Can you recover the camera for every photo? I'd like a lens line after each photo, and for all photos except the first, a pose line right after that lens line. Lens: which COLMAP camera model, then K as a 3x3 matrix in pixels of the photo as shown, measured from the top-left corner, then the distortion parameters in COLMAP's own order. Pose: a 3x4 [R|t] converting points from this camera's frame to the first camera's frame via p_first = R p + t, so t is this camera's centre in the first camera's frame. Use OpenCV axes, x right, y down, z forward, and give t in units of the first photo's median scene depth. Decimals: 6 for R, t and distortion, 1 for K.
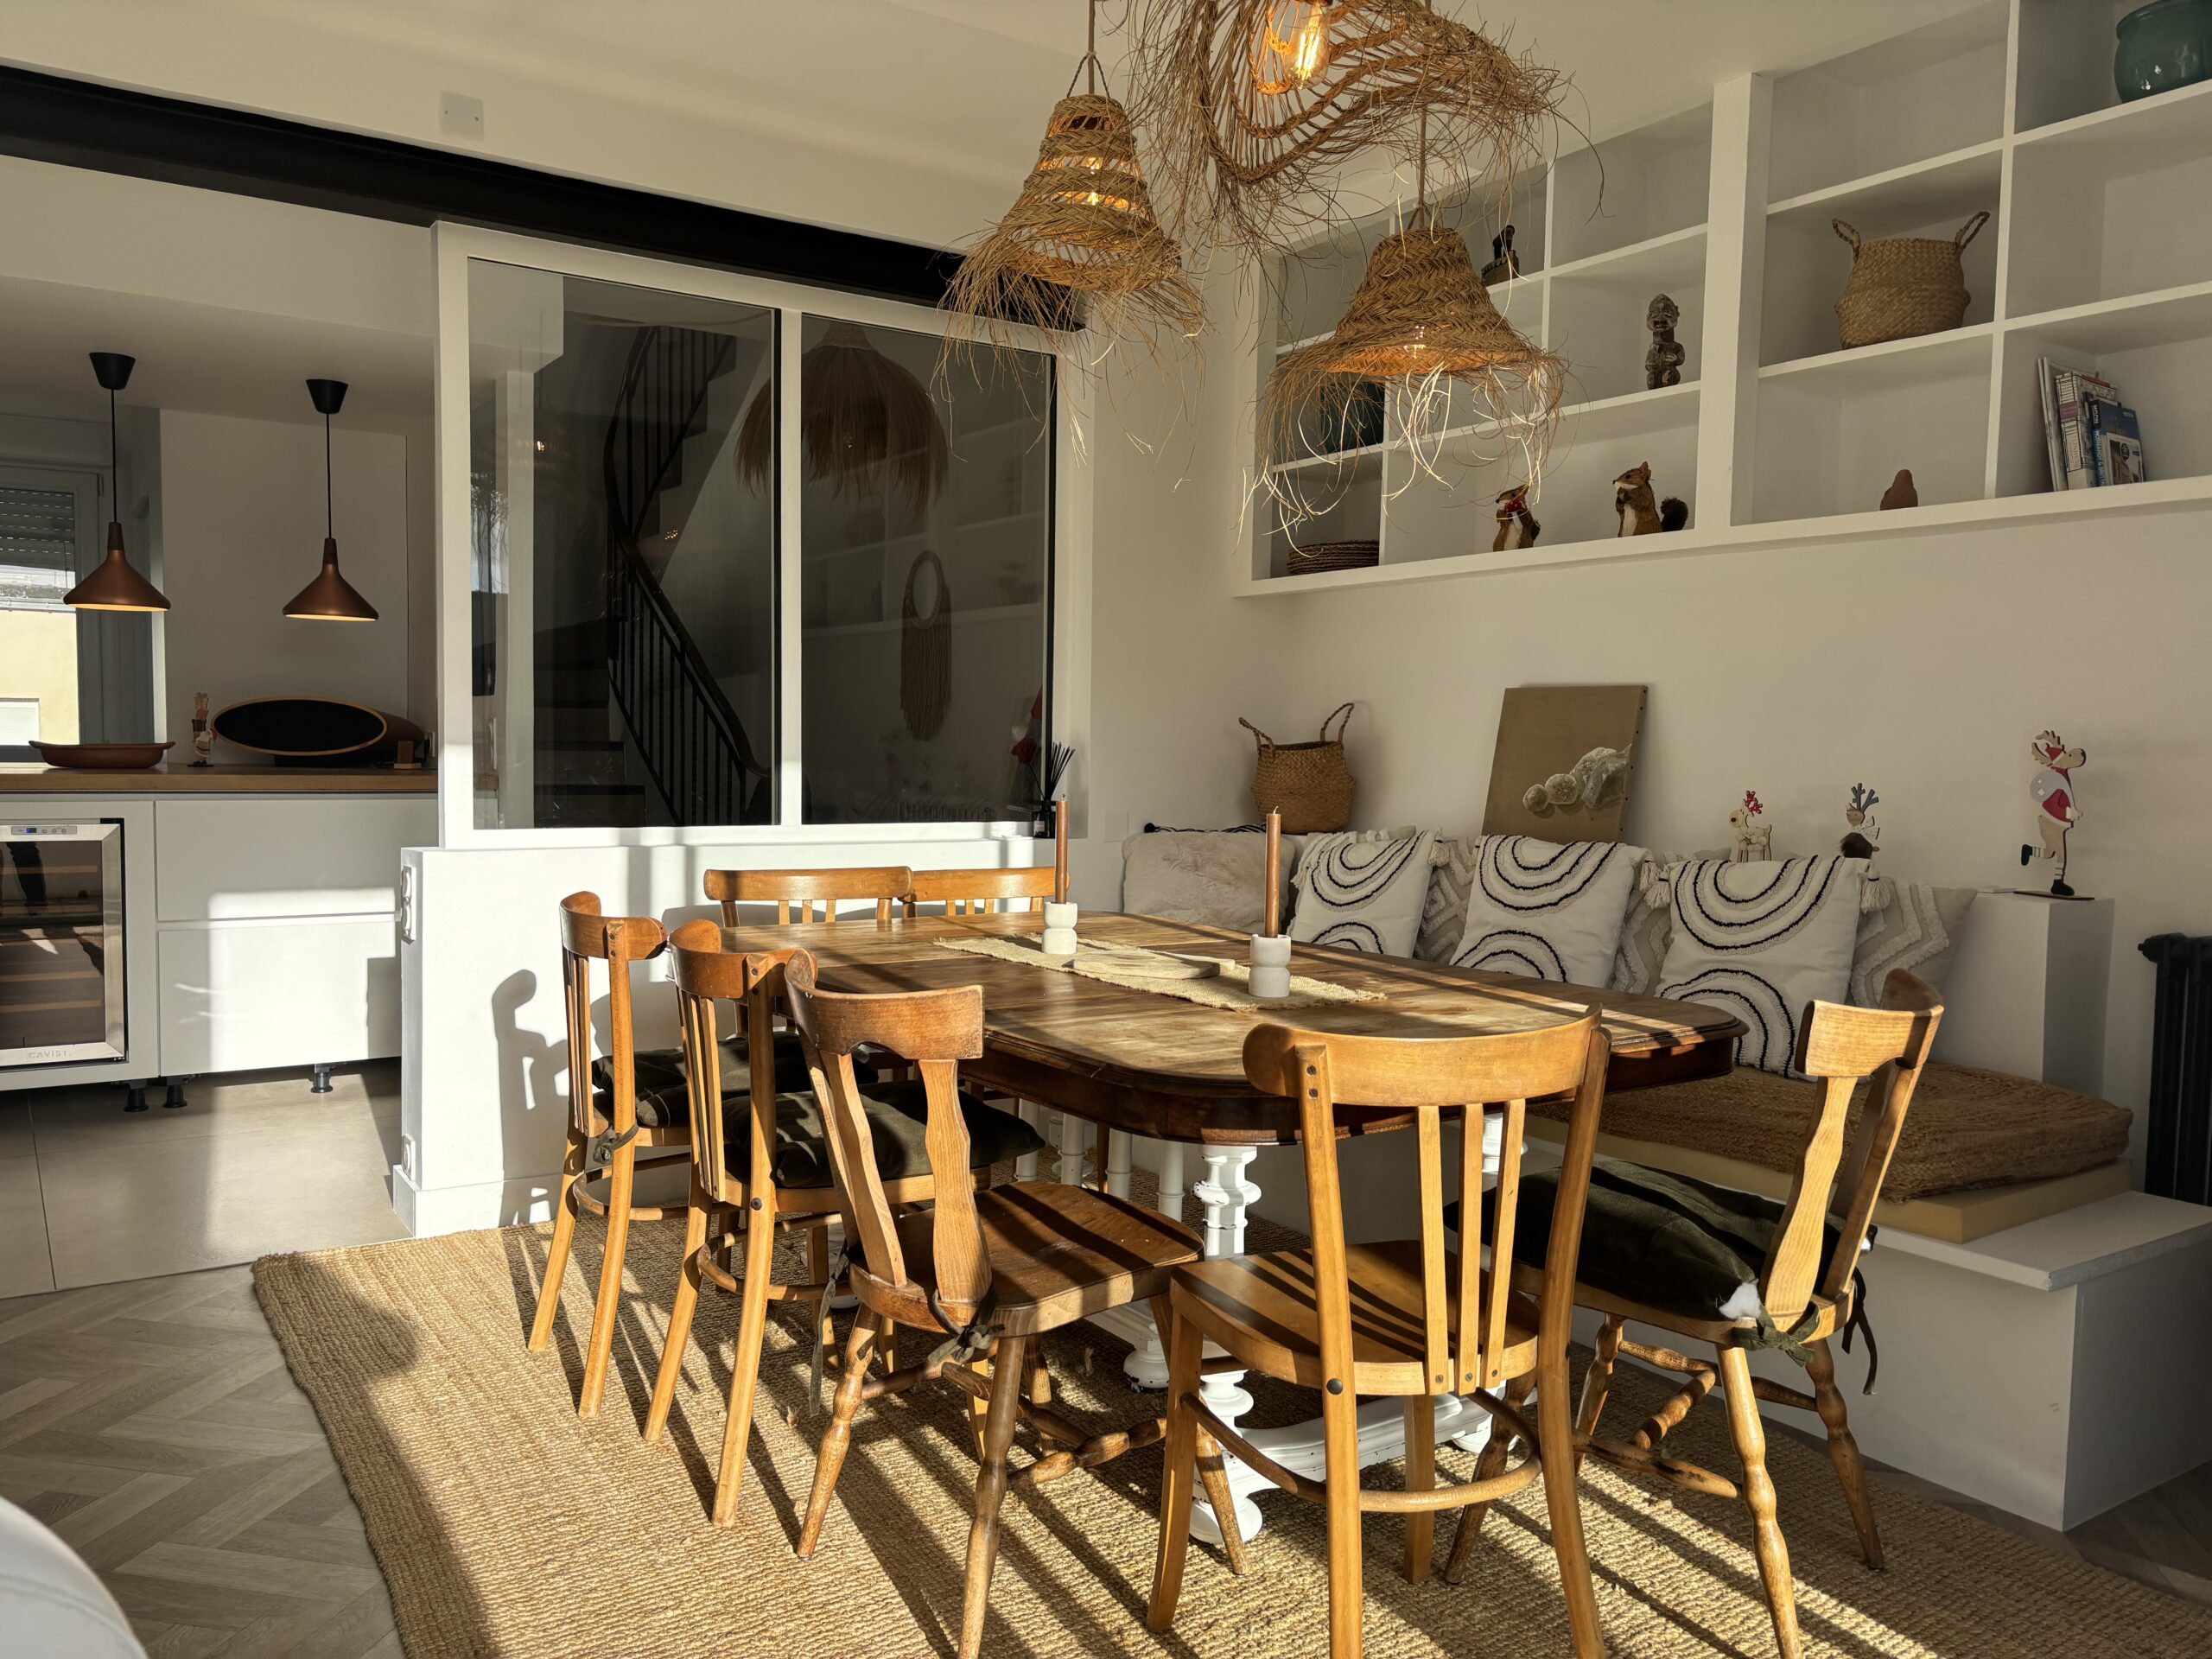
lens RADIAL K [[1672.9, 0, 1122.4], [0, 1672.9, 838.1], [0, 0, 1]] dist [0.048350, -0.044074]
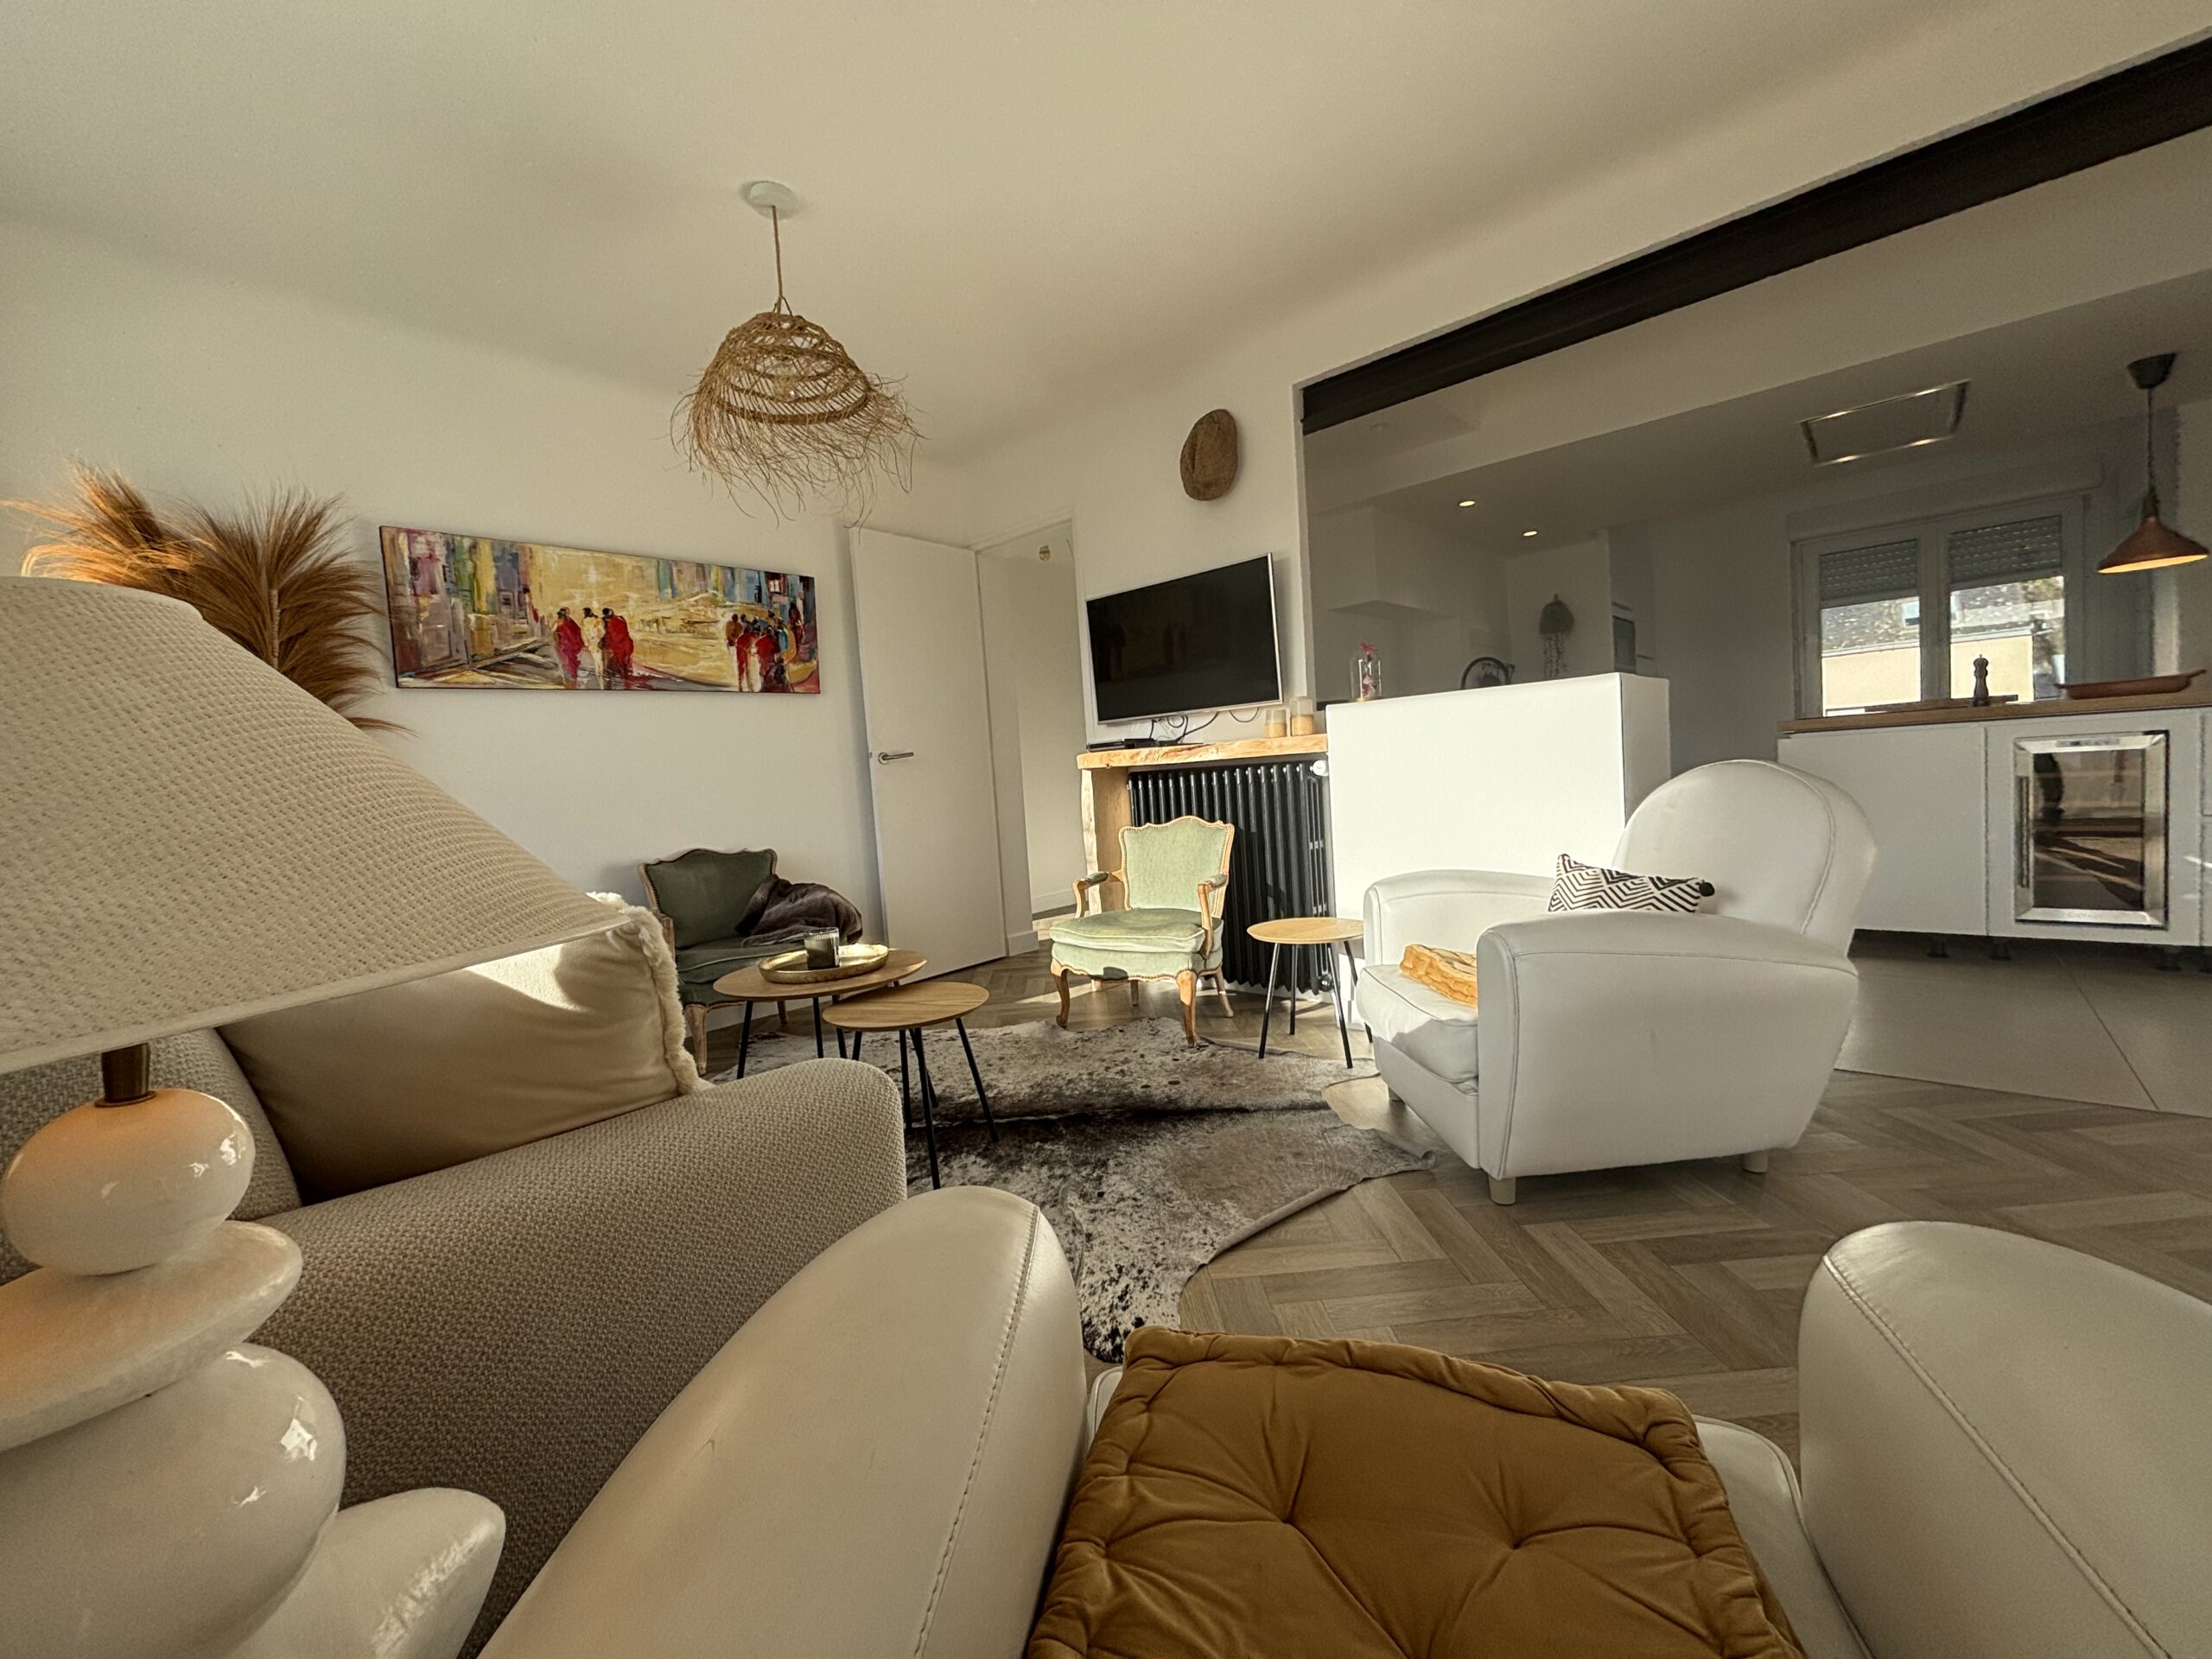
lens RADIAL K [[897.0, 0, 1116.2], [0, 897.0, 824.5], [0, 0, 1]] dist [0.002580, 0.002157]
pose [[0.248141, 0.019367, -0.968530, -0.199570], [0.014043, 0.999623, 0.023587, 0.041255], [0.968622, -0.019454, 0.247775, 0.140421]]
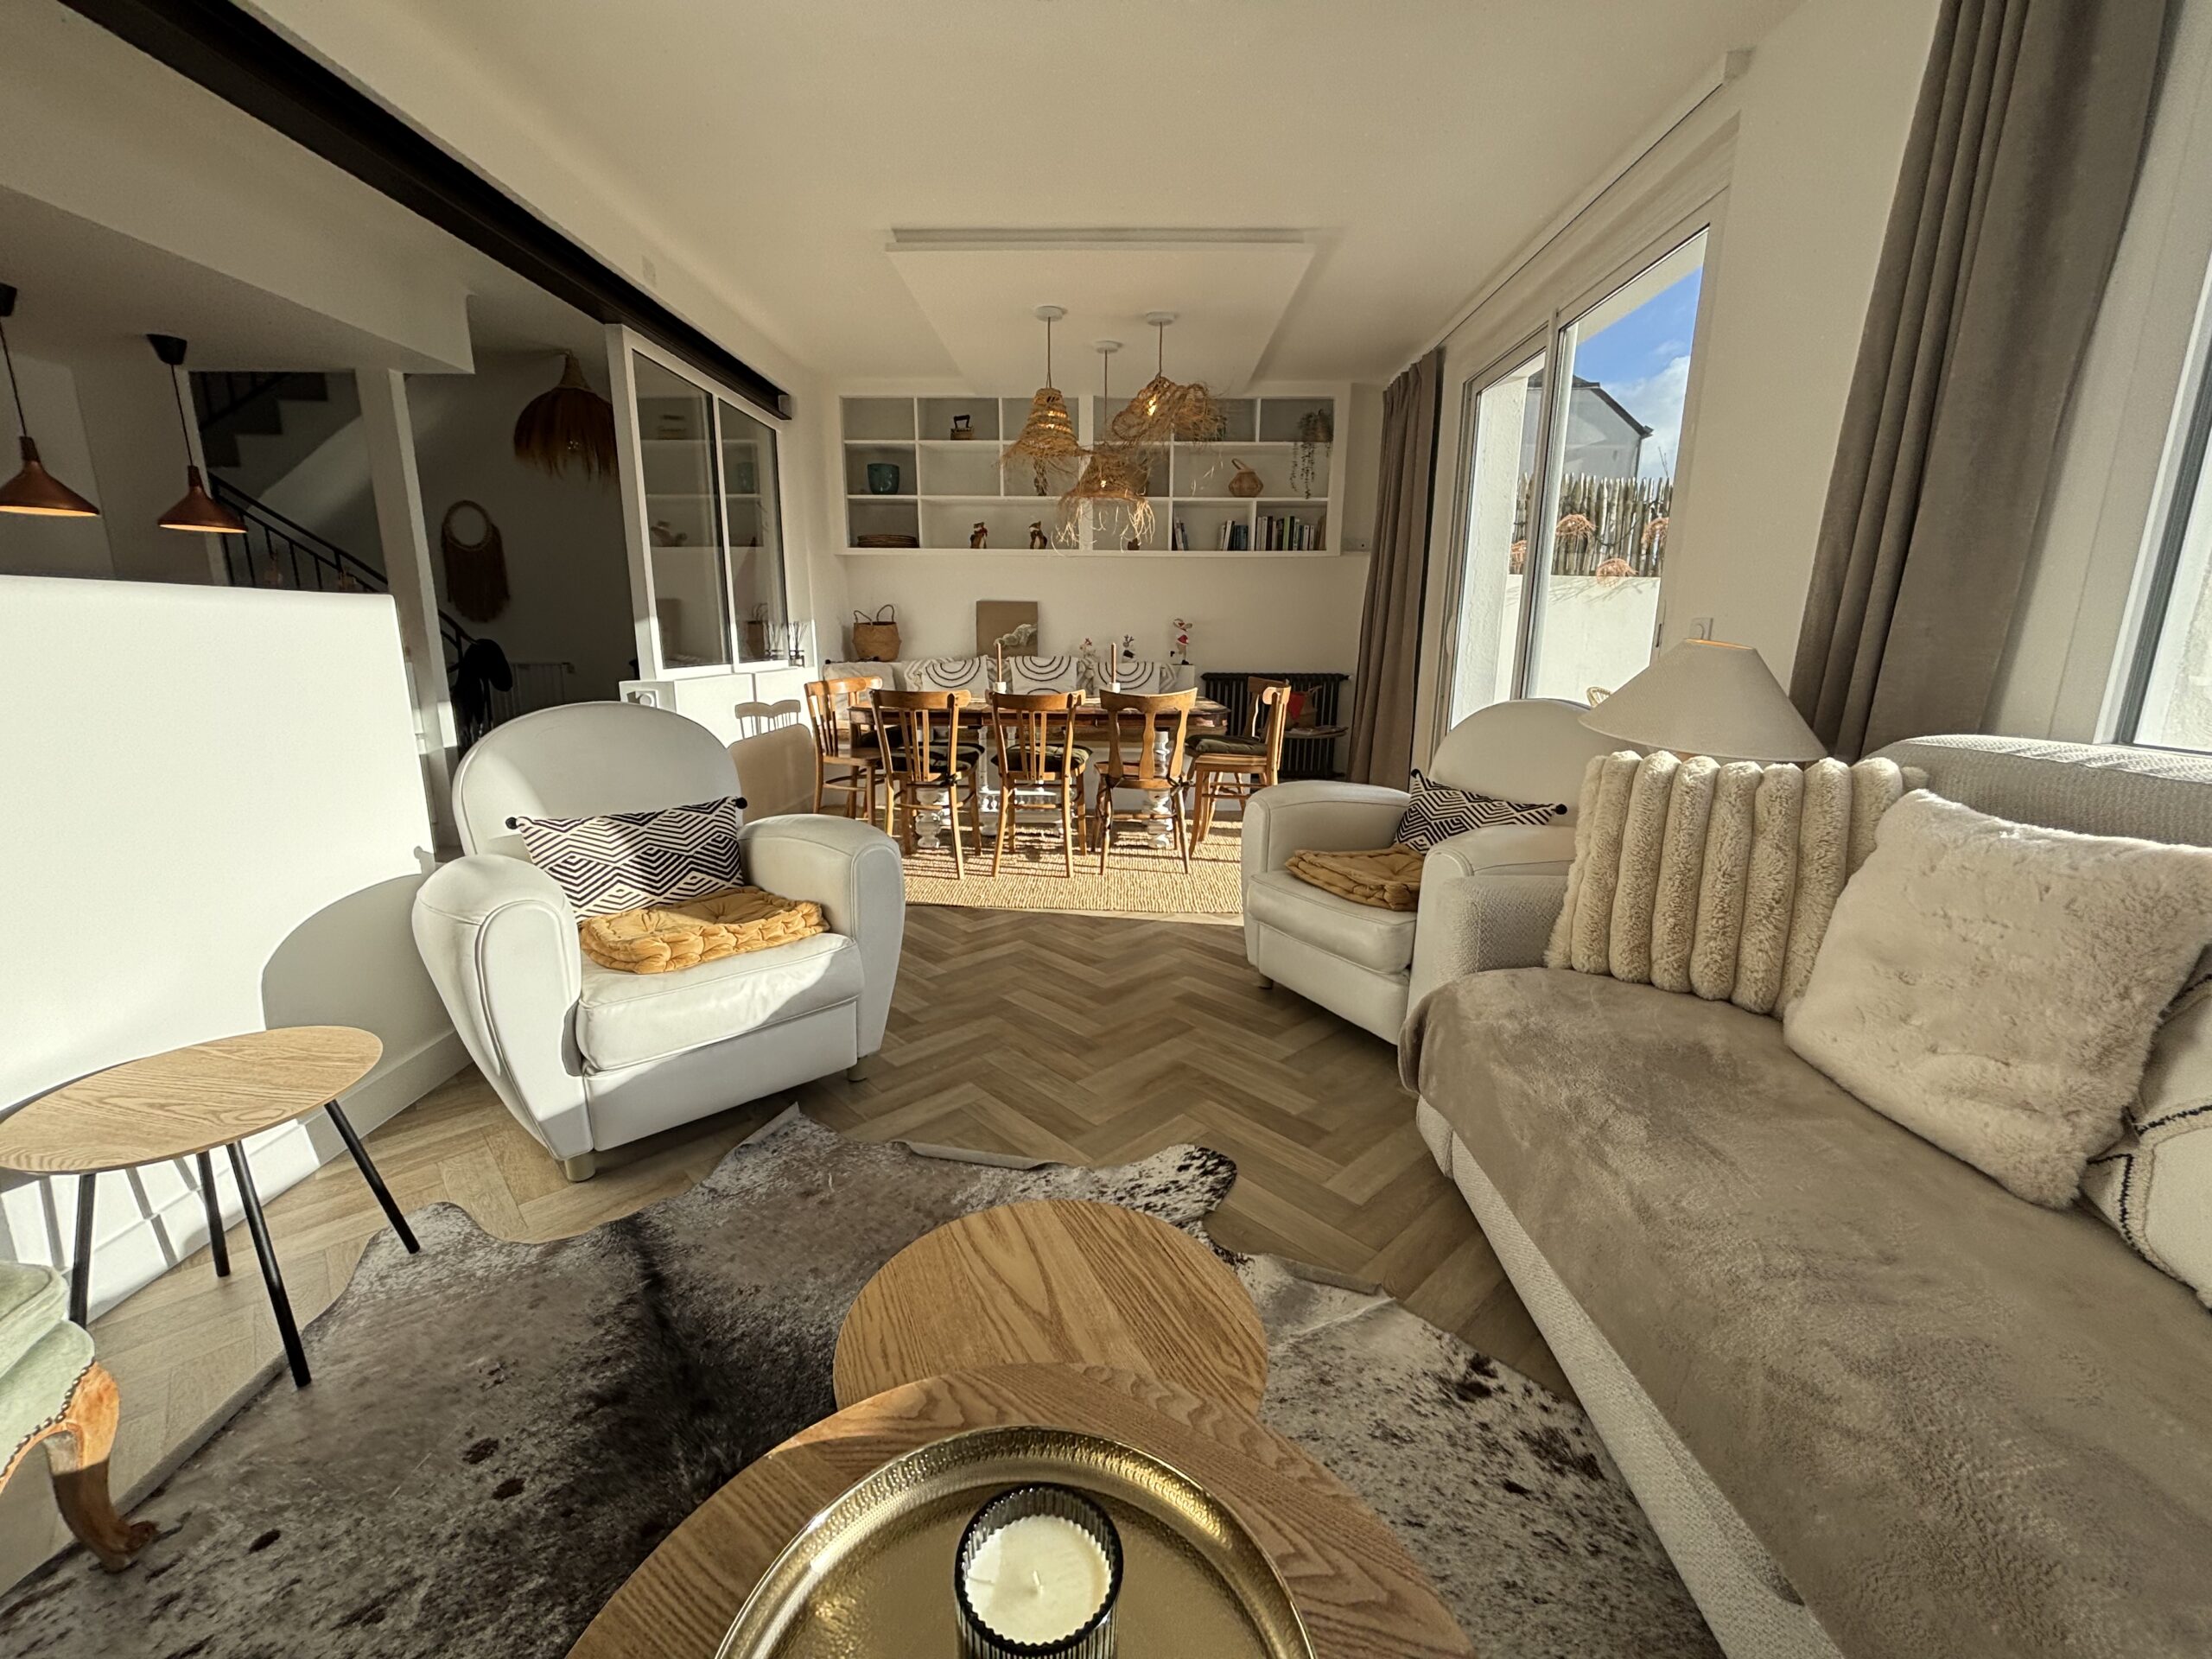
lens RADIAL K [[897.0, 0, 1105.4], [0, 897.0, 825.9], [0, 0, 1]] dist [0.002580, 0.002157]
pose [[0.575885, -0.185049, 0.796312, -1.038194], [0.052196, 0.980381, 0.190076, 0.000228], [-0.815863, -0.067898, 0.574246, 0.004882]]
